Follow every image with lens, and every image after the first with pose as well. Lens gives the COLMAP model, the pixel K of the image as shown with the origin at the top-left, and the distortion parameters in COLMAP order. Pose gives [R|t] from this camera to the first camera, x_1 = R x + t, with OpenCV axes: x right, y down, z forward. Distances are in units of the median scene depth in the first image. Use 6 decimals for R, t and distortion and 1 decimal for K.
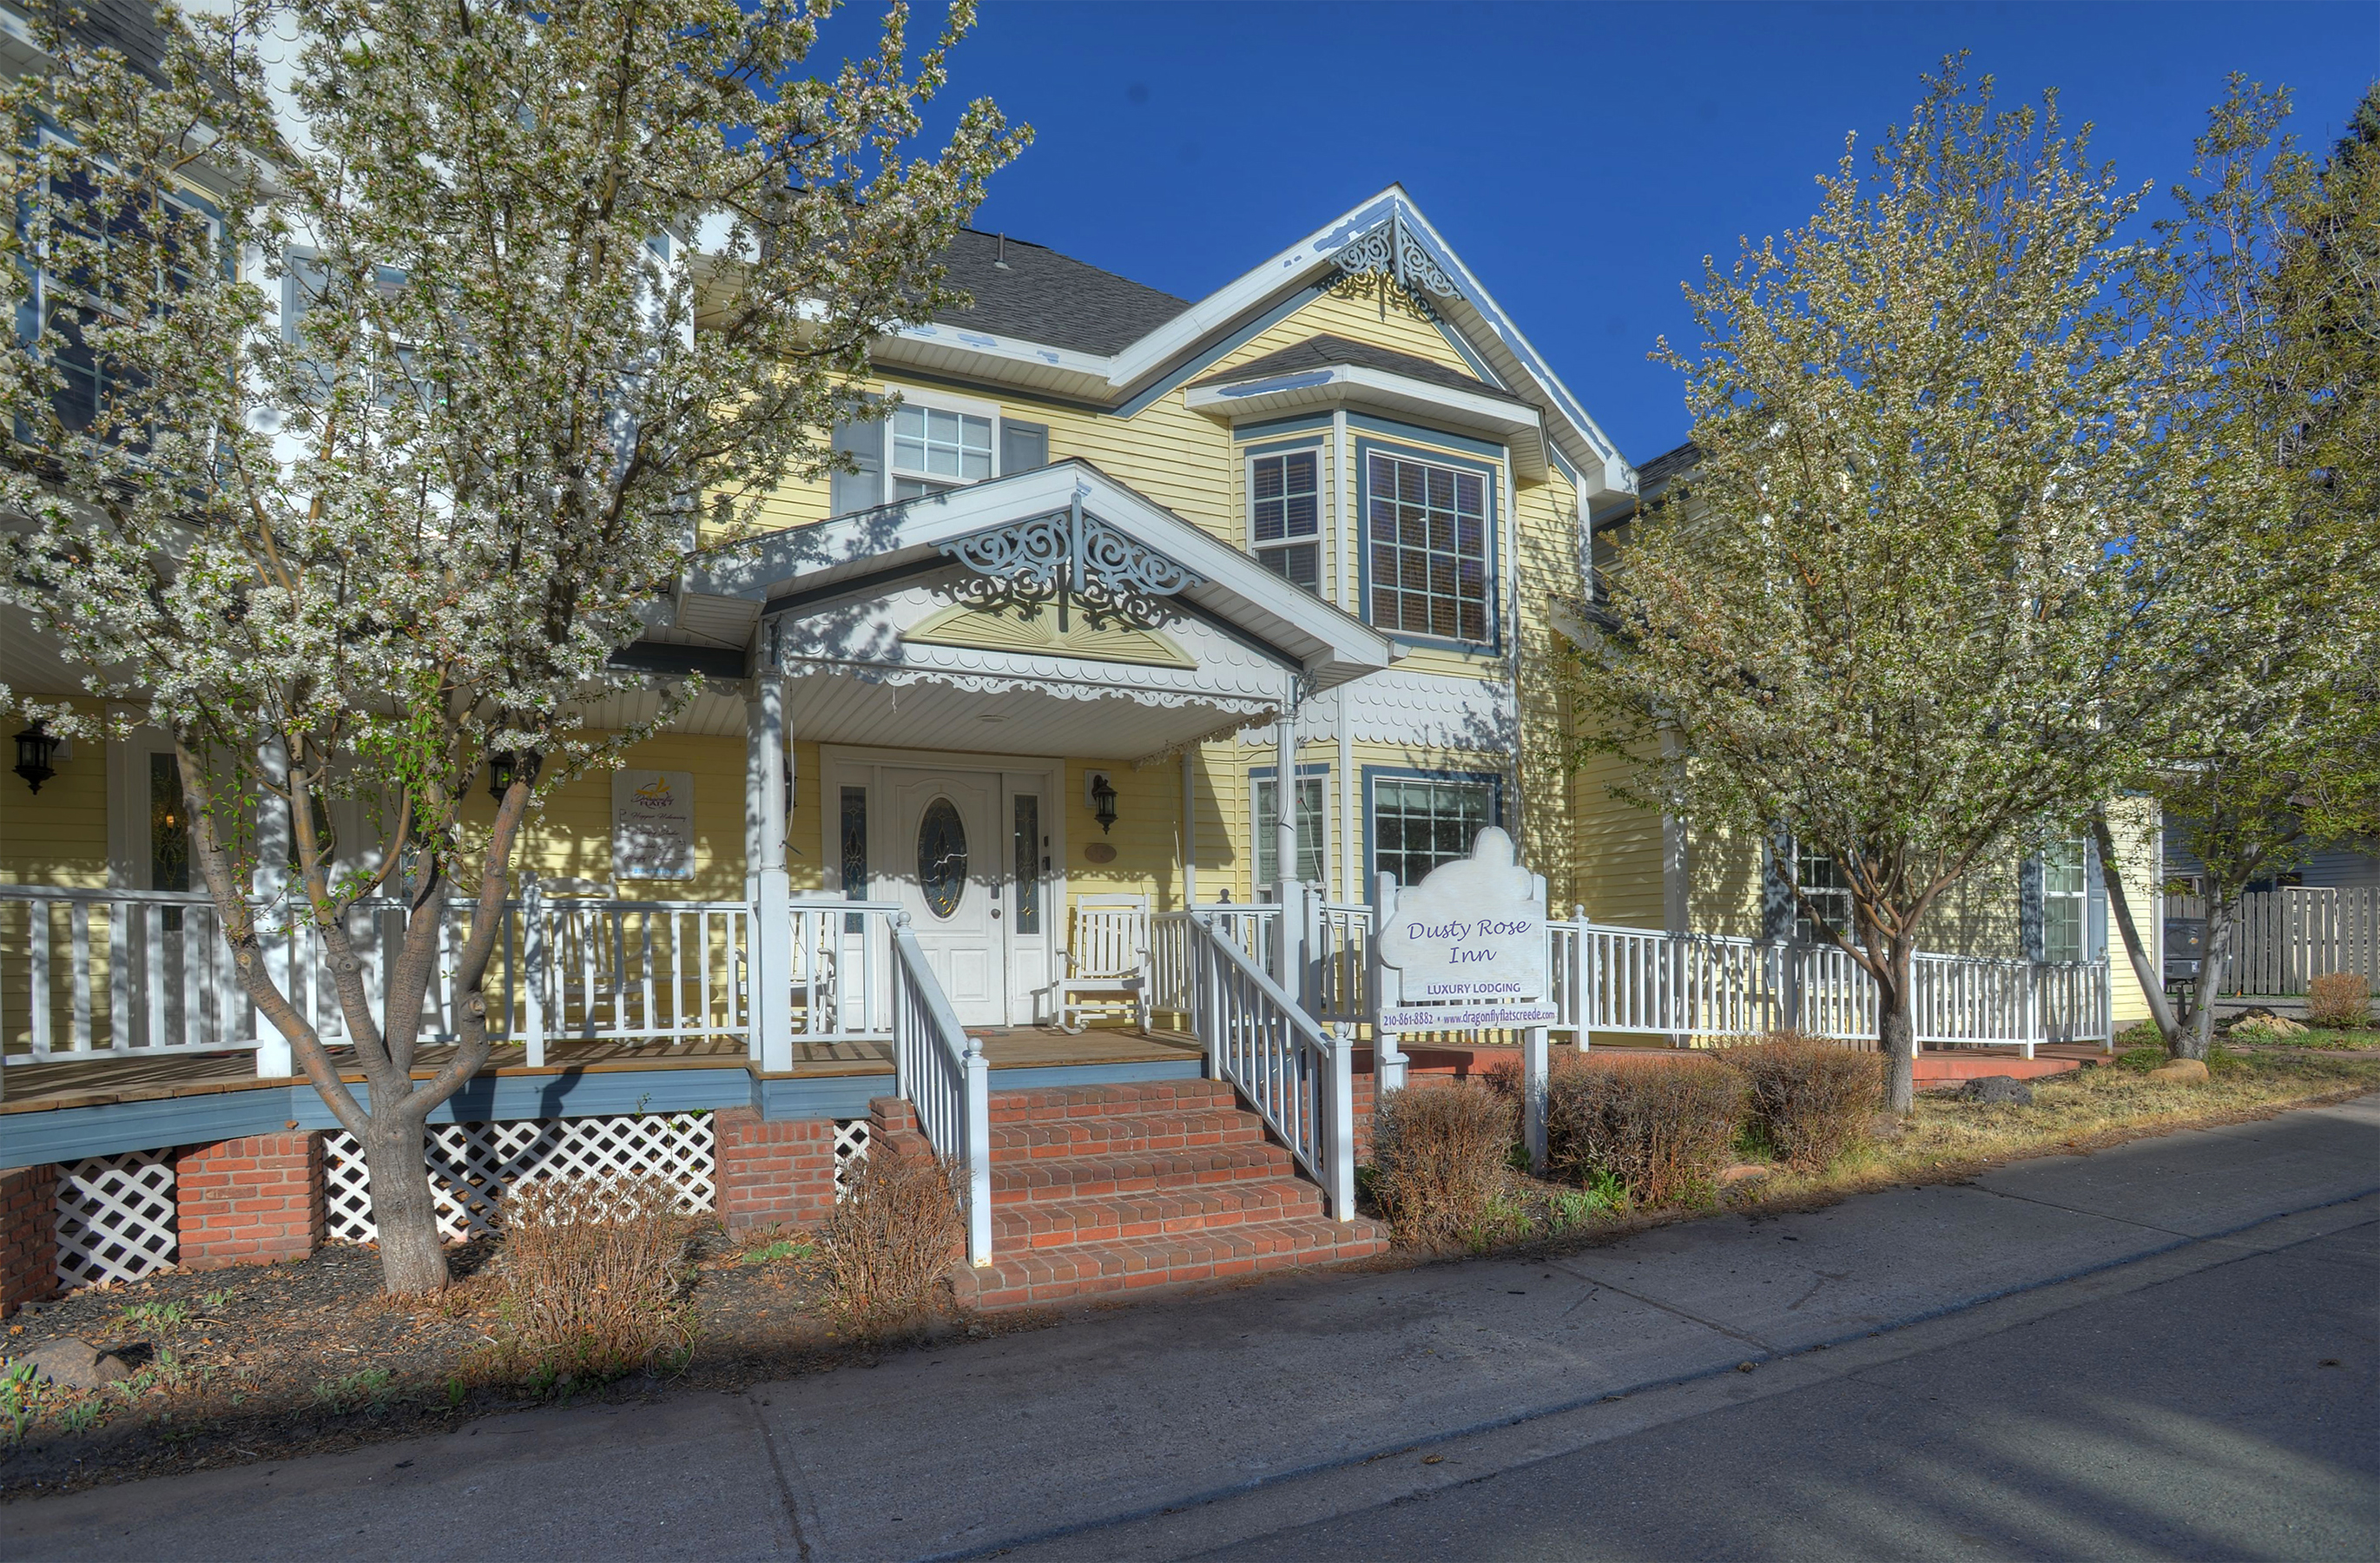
lens RADIAL K [[1142.5, 0, 1028.8], [0, 1142.5, 771.2], [0, 0, 1]] dist [-0.027649, 0.001701]
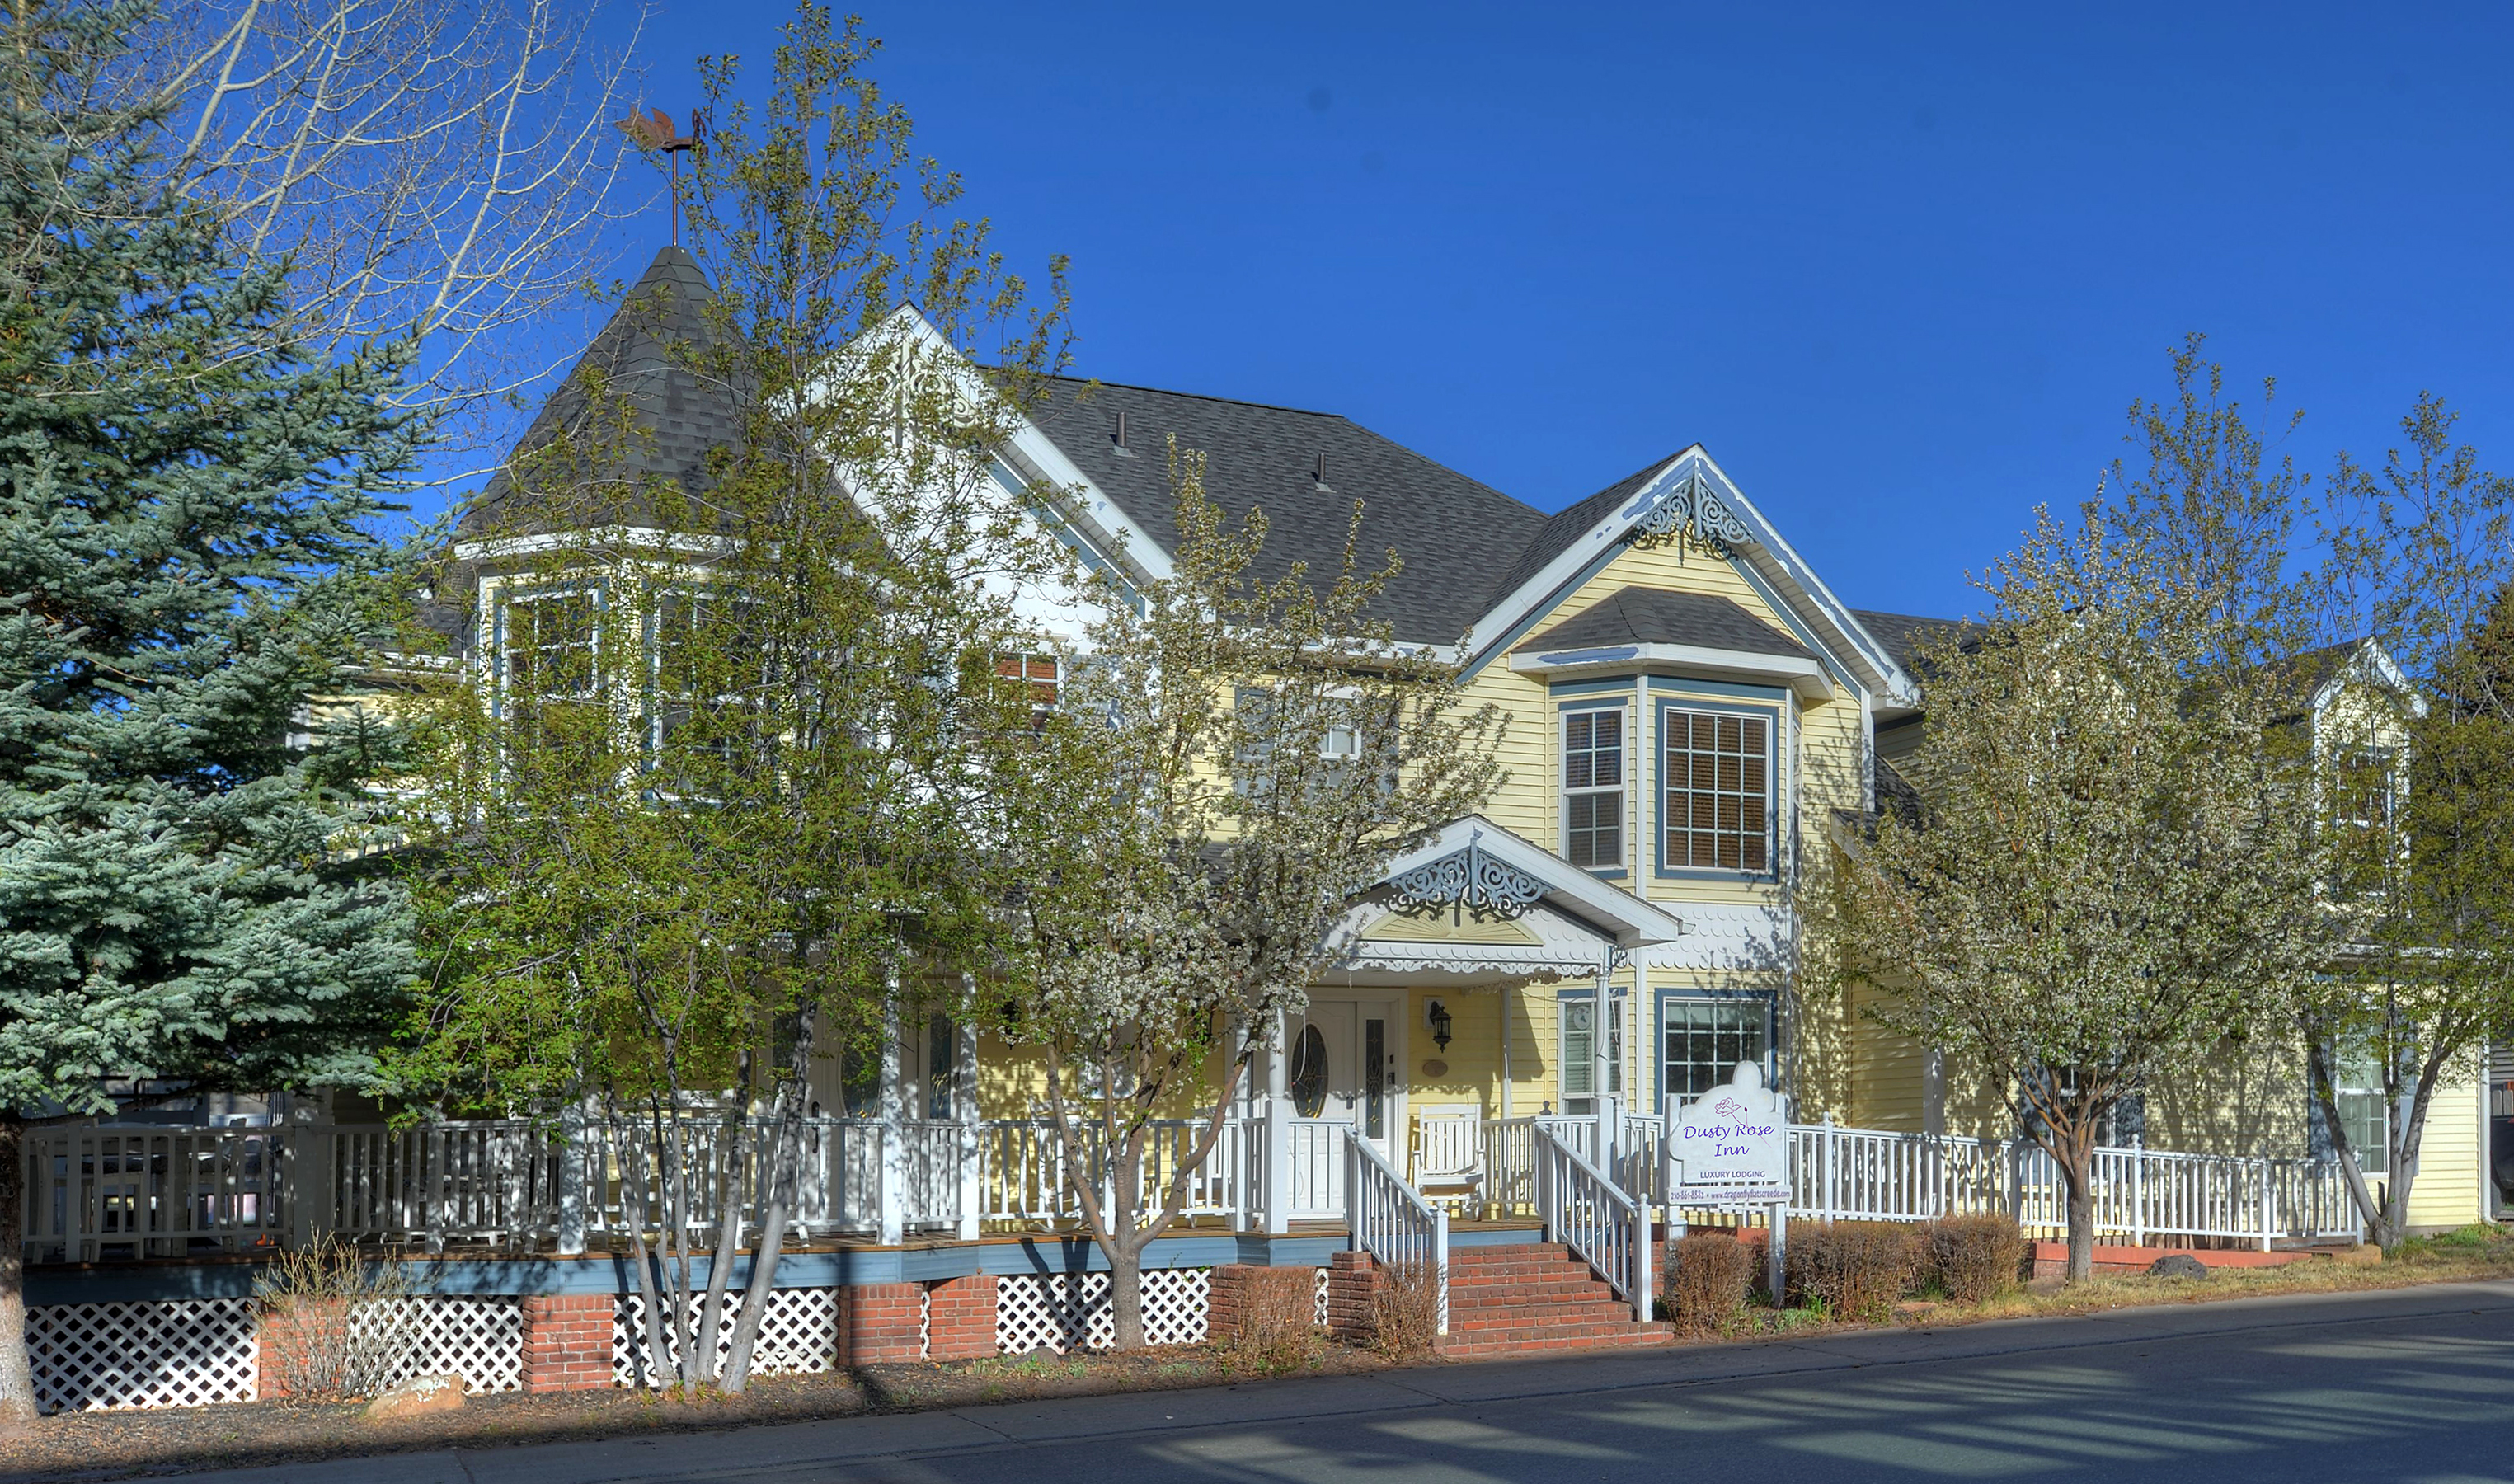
lens RADIAL K [[3328.9, 0, 1258.5], [0, 3328.9, 741.5], [0, 0, 1]] dist [0.009014, 0.000000]
pose [[0.984166, 0.010863, 0.176916, -0.695833], [-0.014464, 0.999713, 0.019081, -0.313985], [-0.176658, -0.021337, 0.984041, -2.218824]]
